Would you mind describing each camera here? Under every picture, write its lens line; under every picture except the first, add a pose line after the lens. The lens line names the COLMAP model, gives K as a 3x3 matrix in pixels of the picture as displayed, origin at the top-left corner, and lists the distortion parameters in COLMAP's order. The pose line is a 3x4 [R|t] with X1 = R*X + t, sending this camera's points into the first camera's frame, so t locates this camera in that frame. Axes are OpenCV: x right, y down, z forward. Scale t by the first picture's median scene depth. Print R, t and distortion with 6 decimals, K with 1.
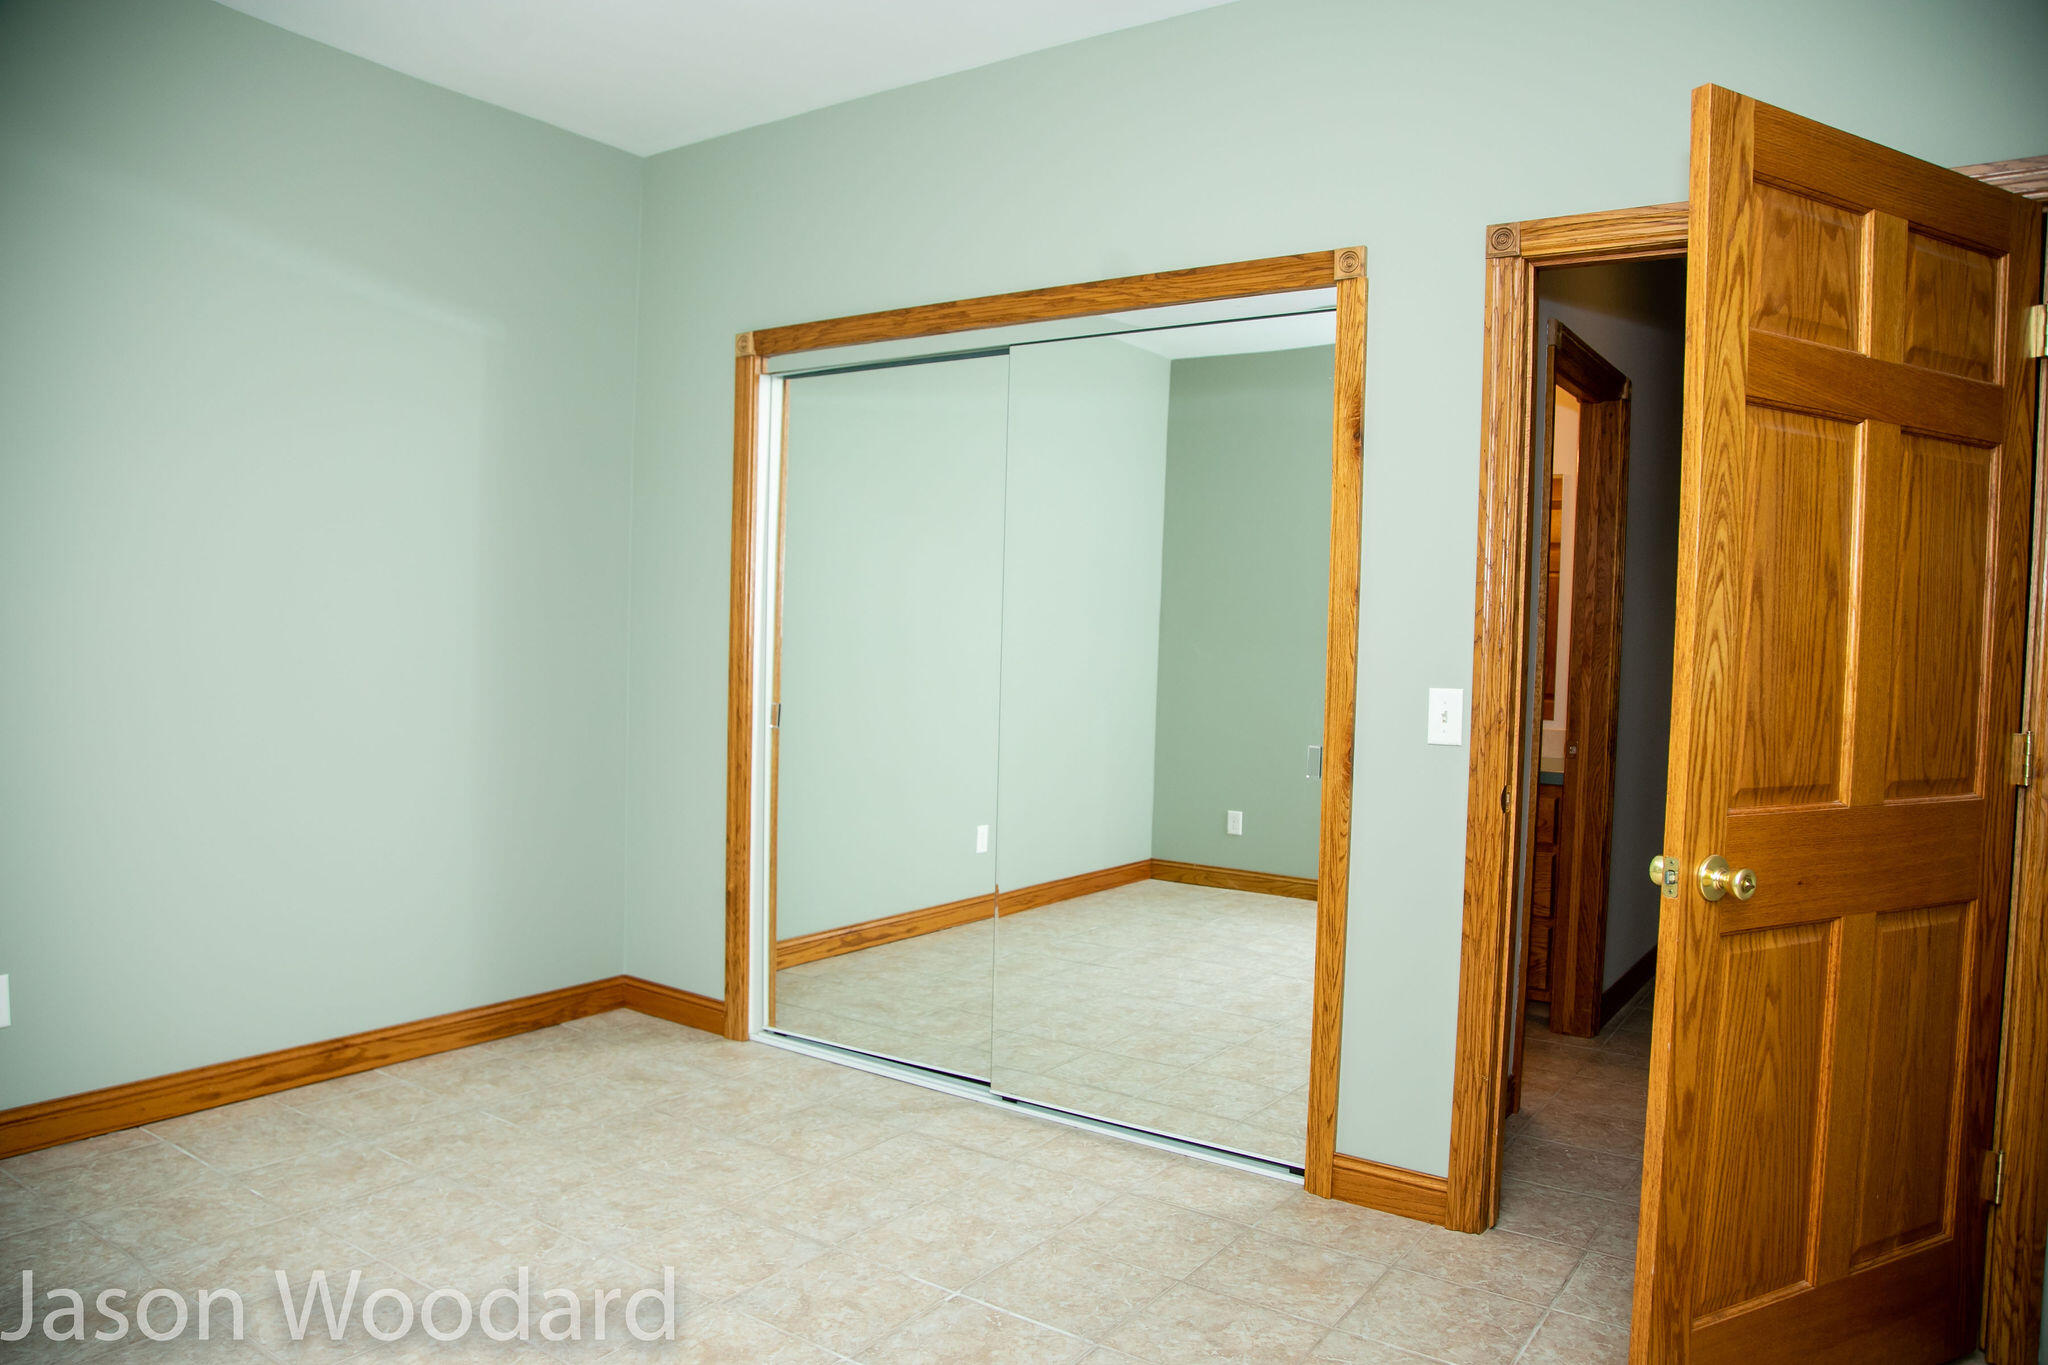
lens RADIAL K [[1433.6, 0, 1031.9], [0, 1433.6, 692.2], [0, 0, 1]] dist [-0.127829, 0.063962]
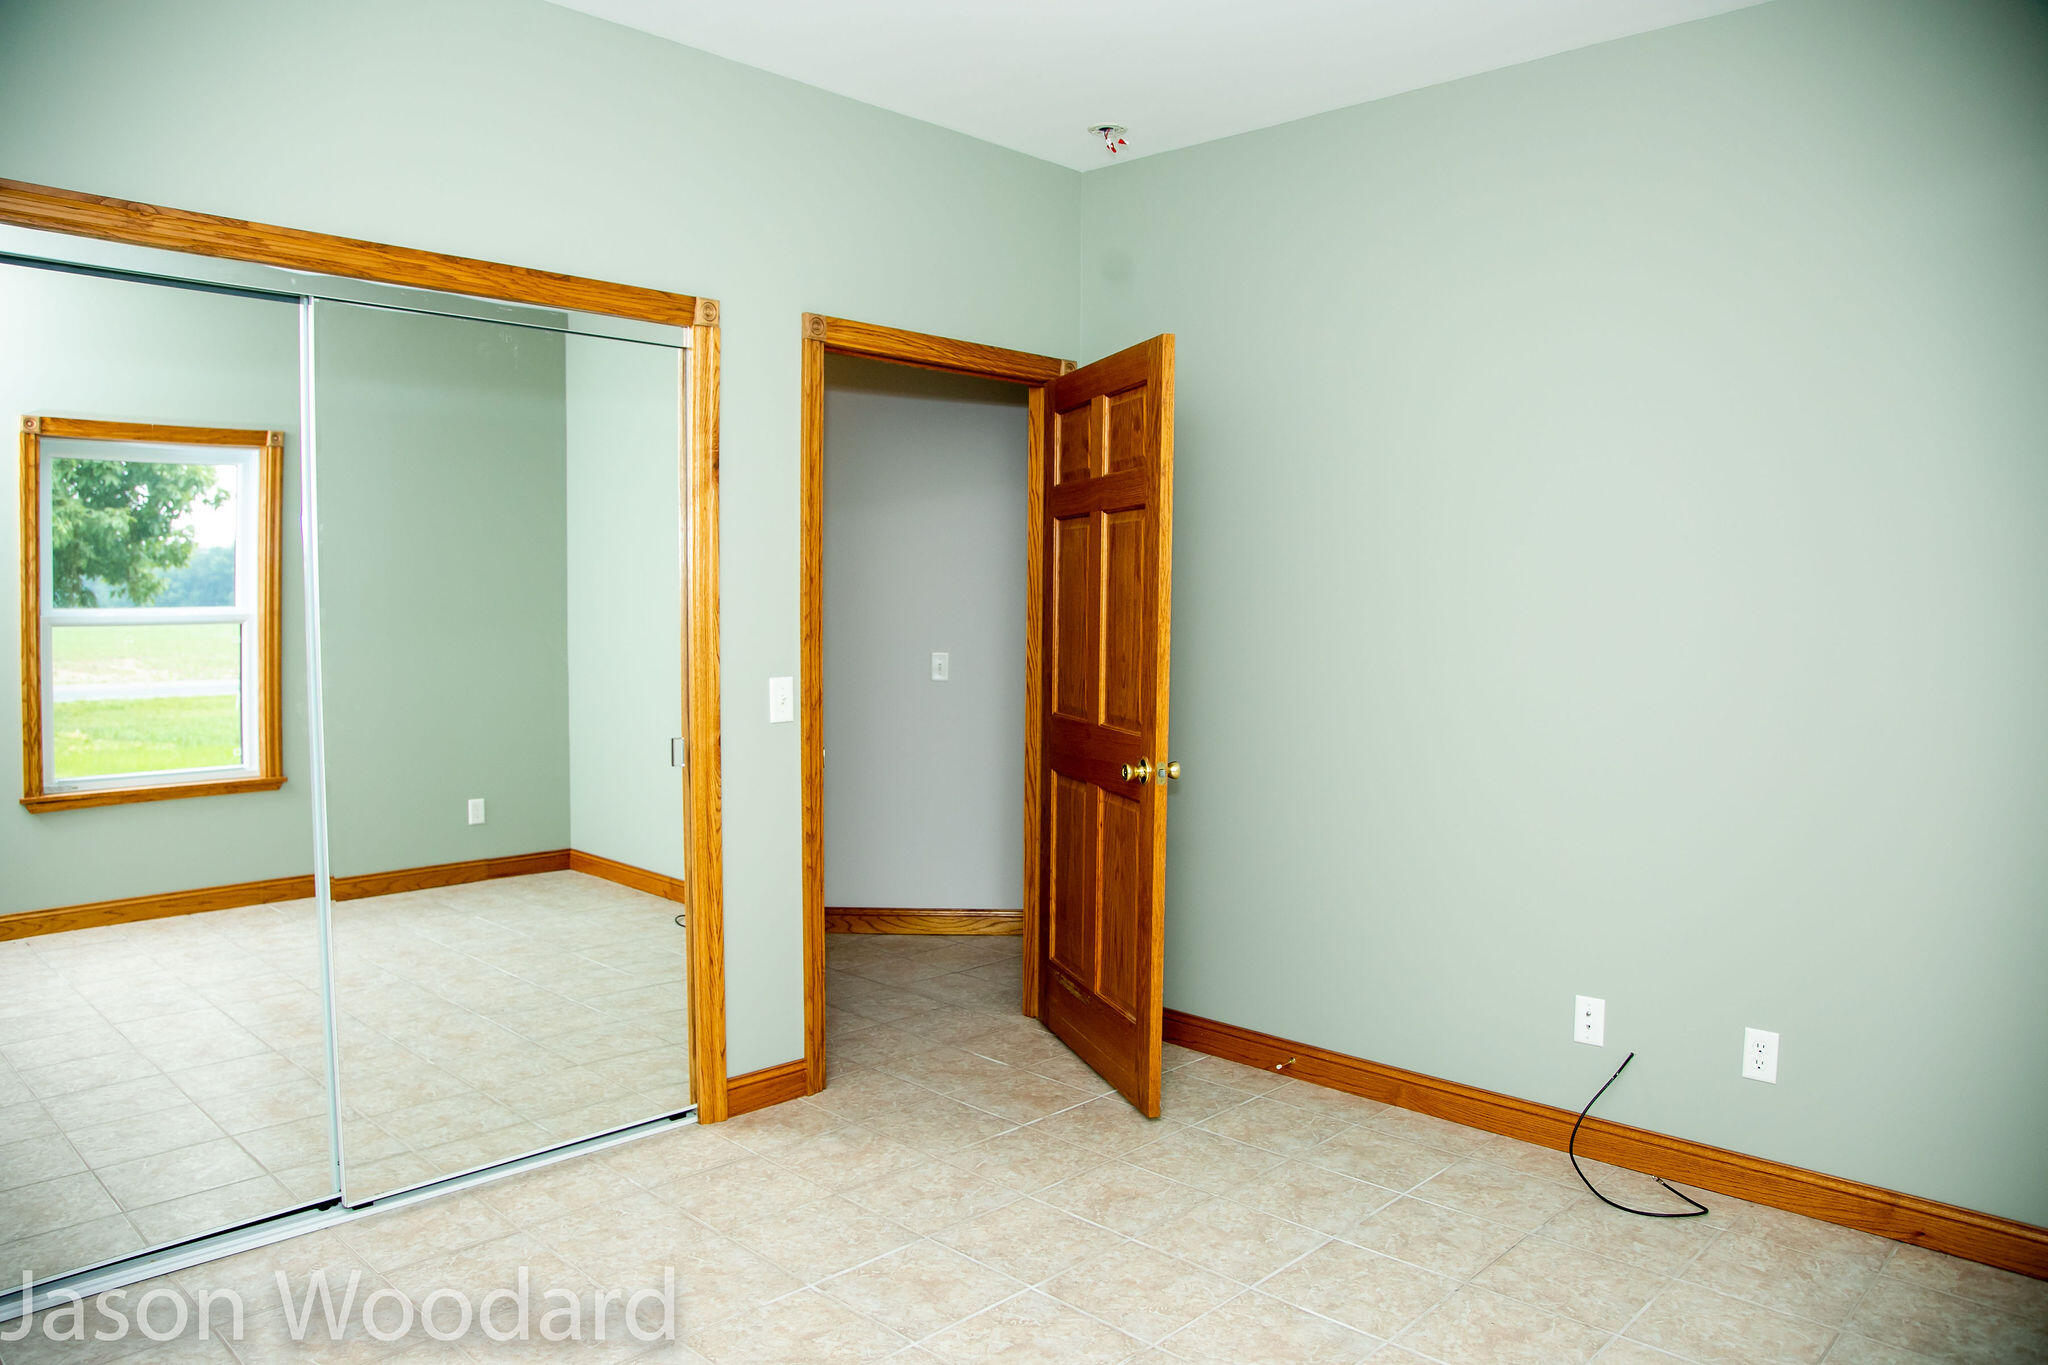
lens RADIAL K [[1433.6, 0, 1031.9], [0, 1433.6, 692.2], [0, 0, 1]] dist [-0.127829, 0.063962]
pose [[0.136550, -0.094412, 0.986124, -0.881748], [0.032358, 0.995342, 0.090814, -0.092738], [-0.990105, 0.019508, 0.138969, 0.579735]]
